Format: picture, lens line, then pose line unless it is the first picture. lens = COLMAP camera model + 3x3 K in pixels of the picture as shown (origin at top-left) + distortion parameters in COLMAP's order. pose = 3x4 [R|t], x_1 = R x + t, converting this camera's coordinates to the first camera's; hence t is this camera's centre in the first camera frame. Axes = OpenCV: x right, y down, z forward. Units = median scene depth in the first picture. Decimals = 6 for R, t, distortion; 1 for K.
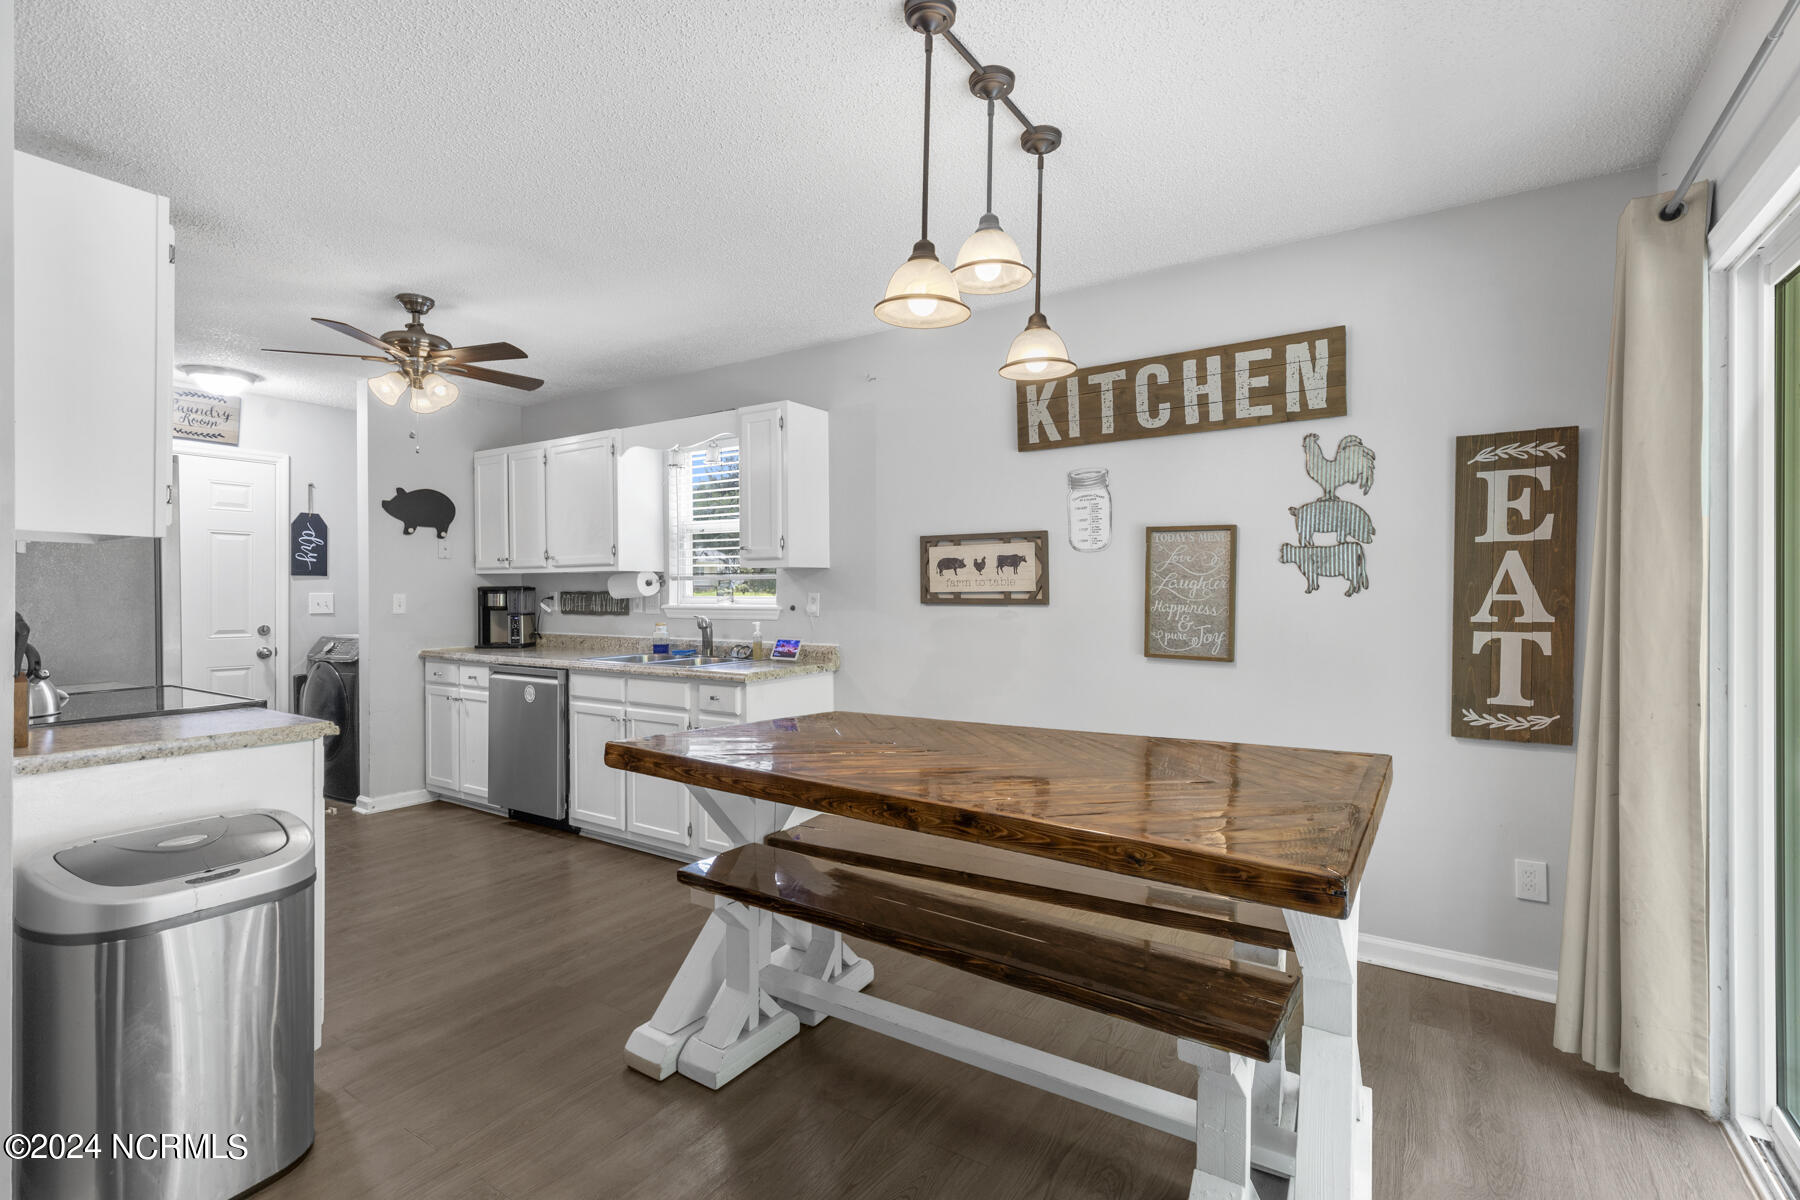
lens RADIAL K [[821.6, 0, 915.5], [0, 821.6, 596.6], [0, 0, 1]] dist [0.007479, -0.003488]
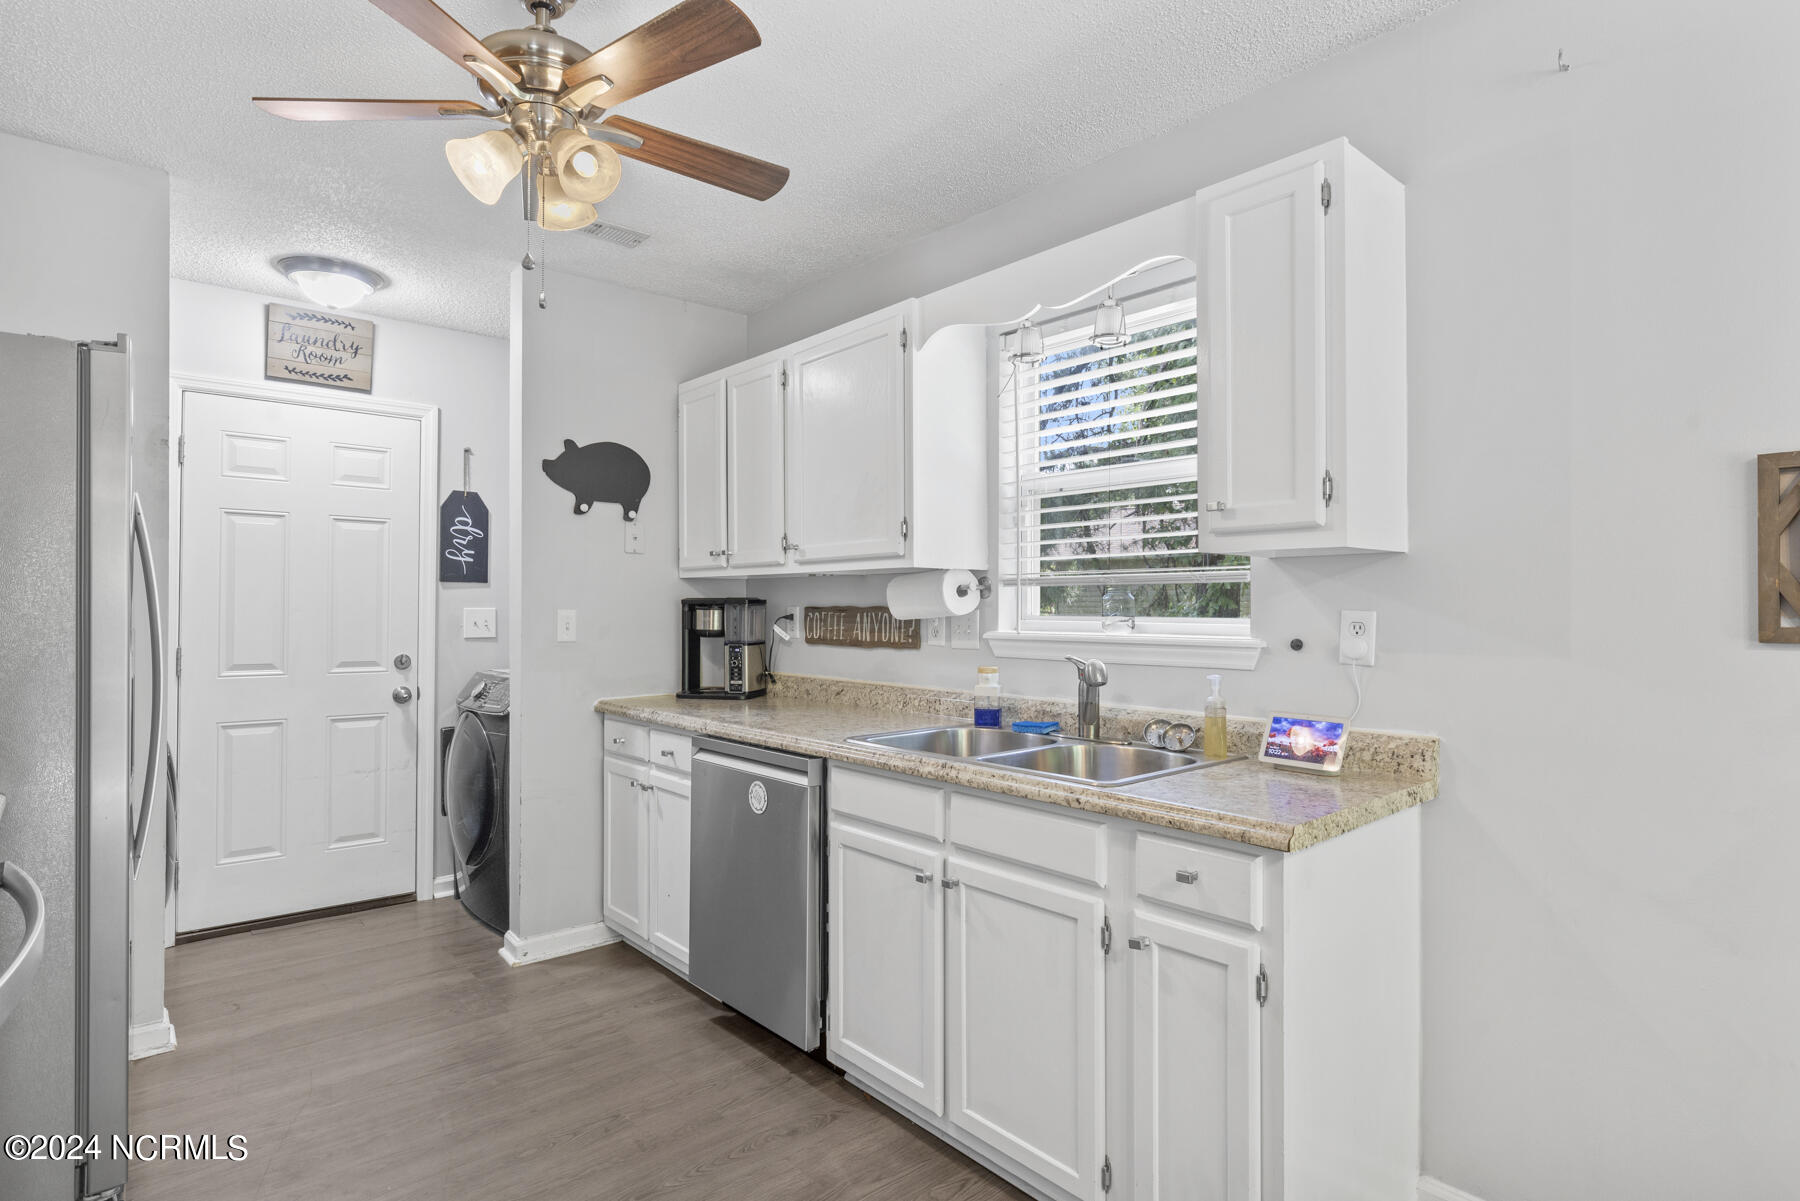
lens RADIAL K [[930.2, 0, 900.0], [0, 930.2, 602.1], [0, 0, 1]] dist [-0.004745, 0.000135]
pose [[0.960089, 0.001594, -0.279690, -0.189842], [-0.005237, 0.999911, -0.012278, -0.001507], [0.279646, 0.013253, 0.960012, 0.399301]]
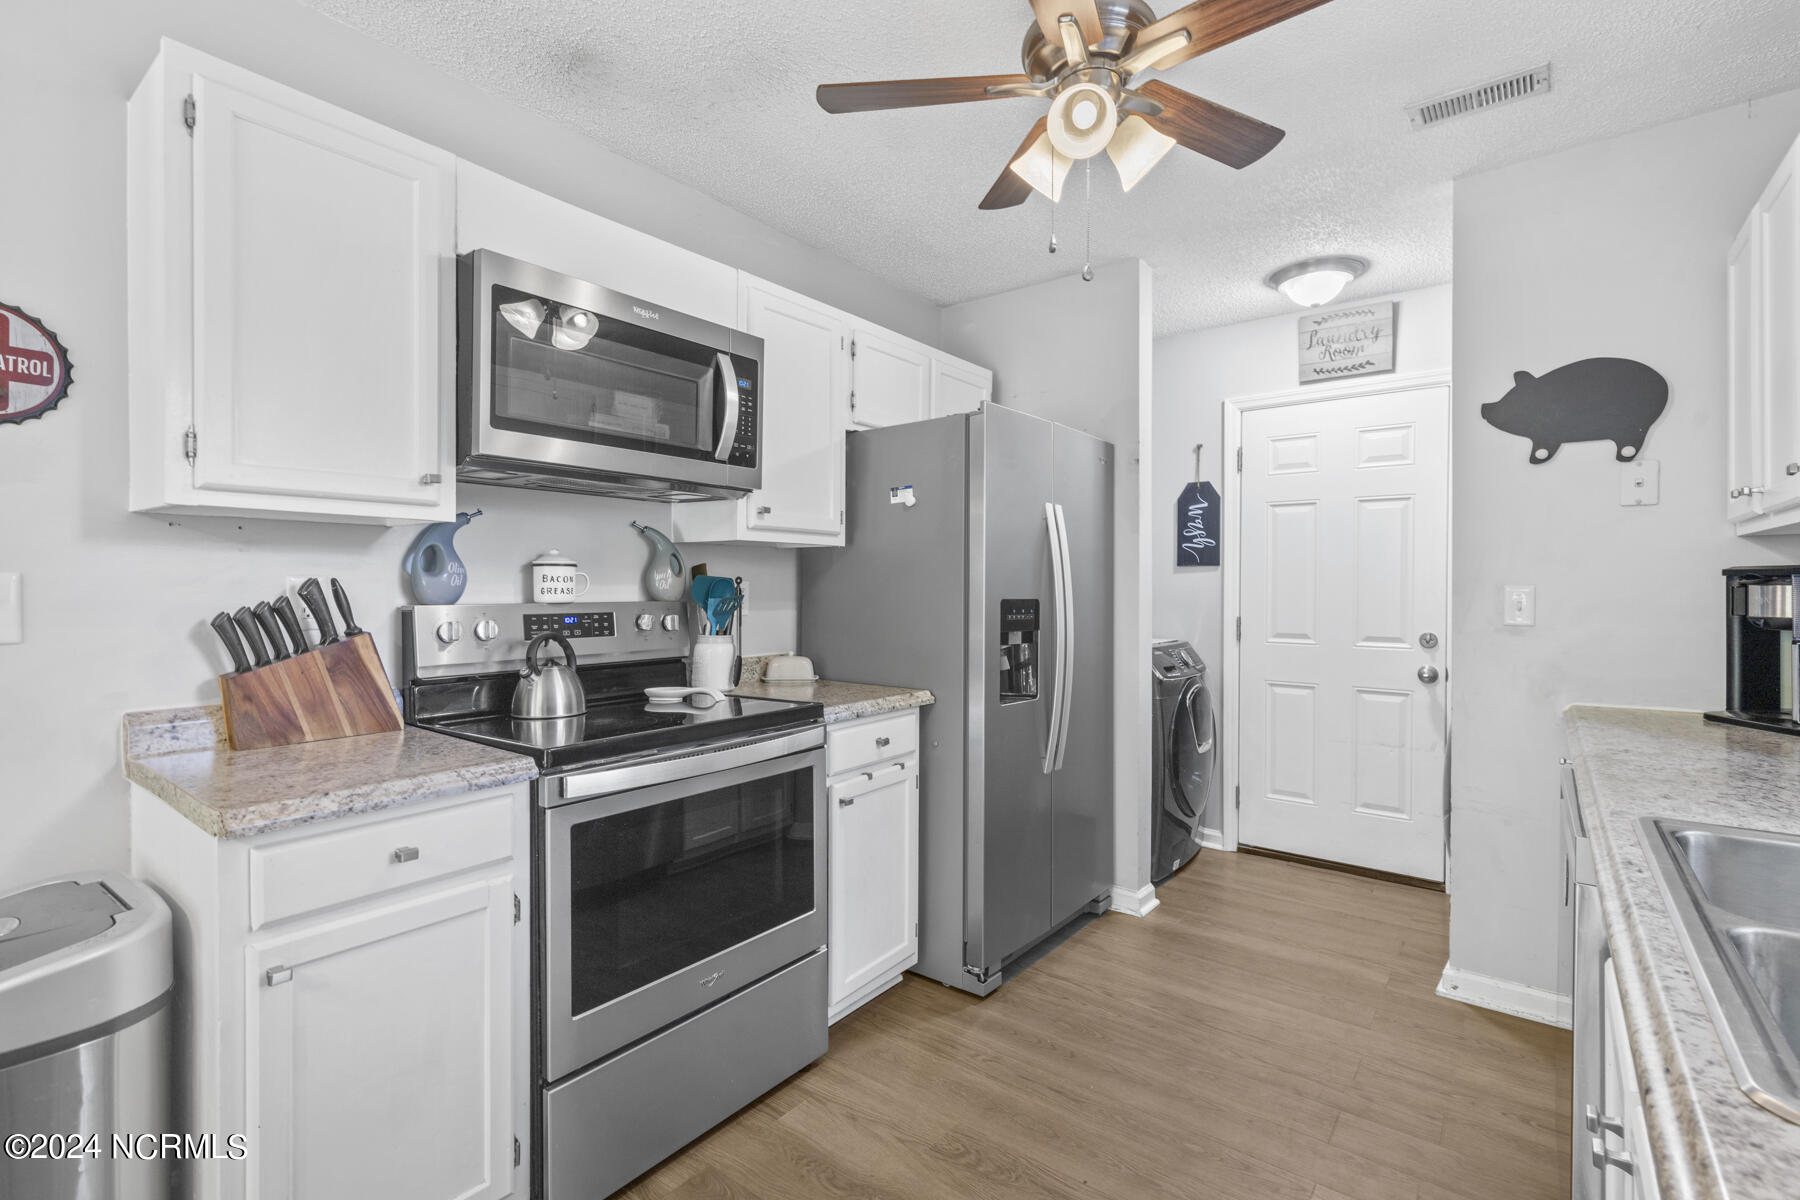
lens RADIAL K [[821.6, 0, 904.2], [0, 821.6, 594.3], [0, 0, 1]] dist [0.007479, -0.003488]
pose [[-0.096312, 0.010055, -0.995300, -0.096094], [-0.009537, 0.999894, 0.011024, 0.000424], [0.995305, 0.010554, -0.096206, 0.686405]]
